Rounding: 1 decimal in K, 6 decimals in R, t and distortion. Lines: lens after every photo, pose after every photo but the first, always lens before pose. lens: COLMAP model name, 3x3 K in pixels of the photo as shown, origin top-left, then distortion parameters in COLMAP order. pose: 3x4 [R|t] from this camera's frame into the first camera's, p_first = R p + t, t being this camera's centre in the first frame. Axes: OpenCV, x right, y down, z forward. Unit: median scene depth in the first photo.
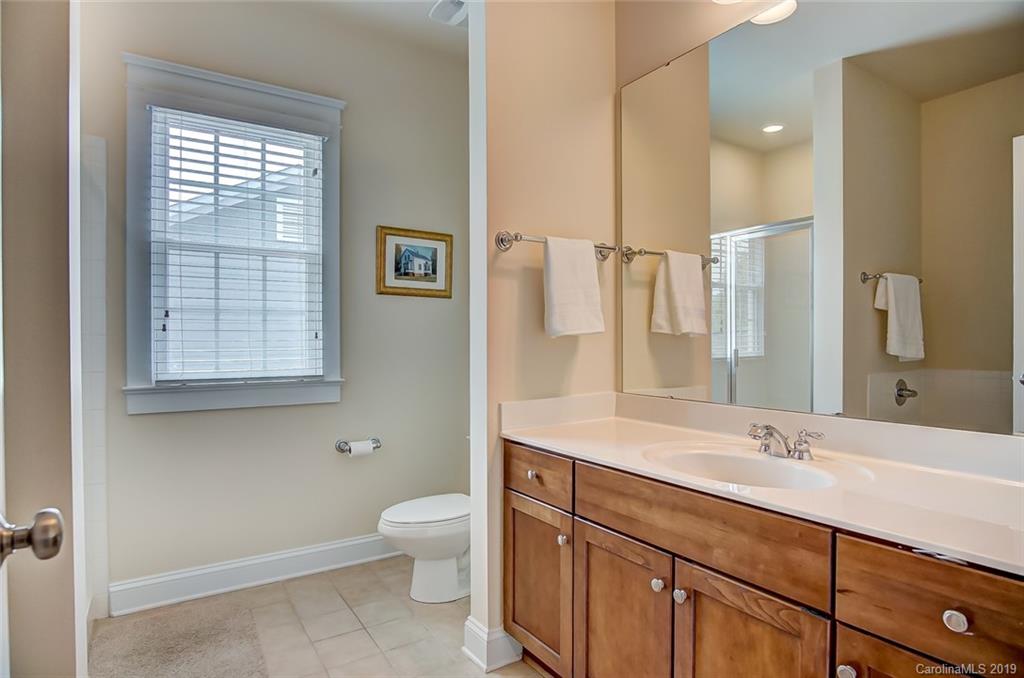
lens RADIAL K [[582.9, 0, 511.6], [0, 582.9, 336.2], [0, 0, 1]] dist [-0.003052, -0.000767]
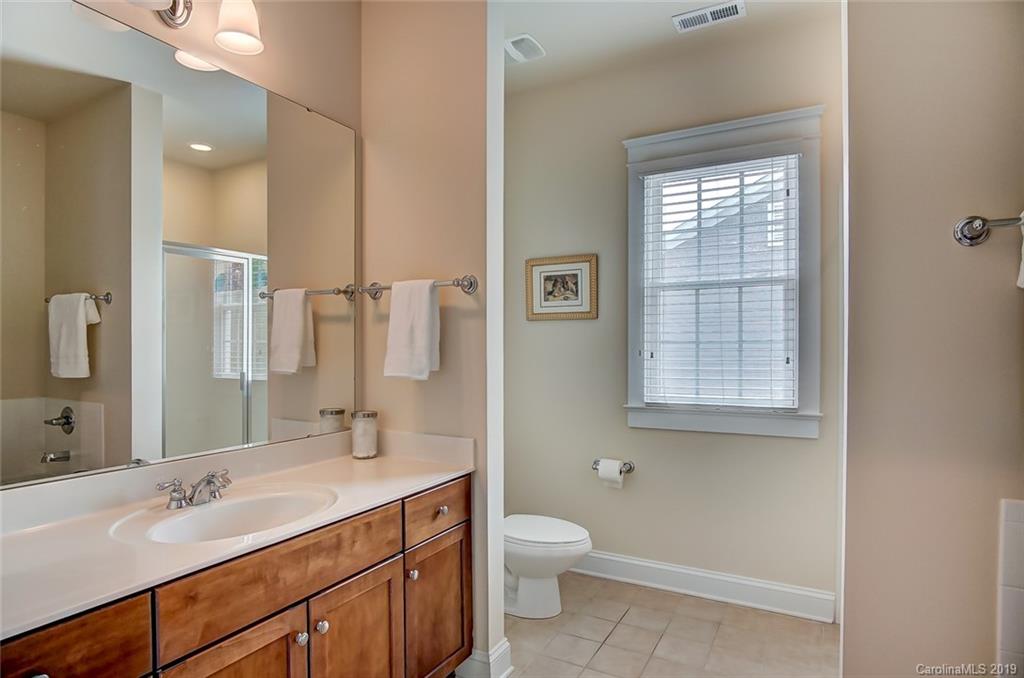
lens RADIAL K [[564.3, 0, 513.4], [0, 564.3, 369.5], [0, 0, 1]] dist [-0.000963, -0.000152]
pose [[0.489360, 0.011282, -0.872009, 0.266740], [-0.007938, 0.999933, 0.008483, 0.001452], [0.872046, 0.002771, 0.489416, 0.173038]]
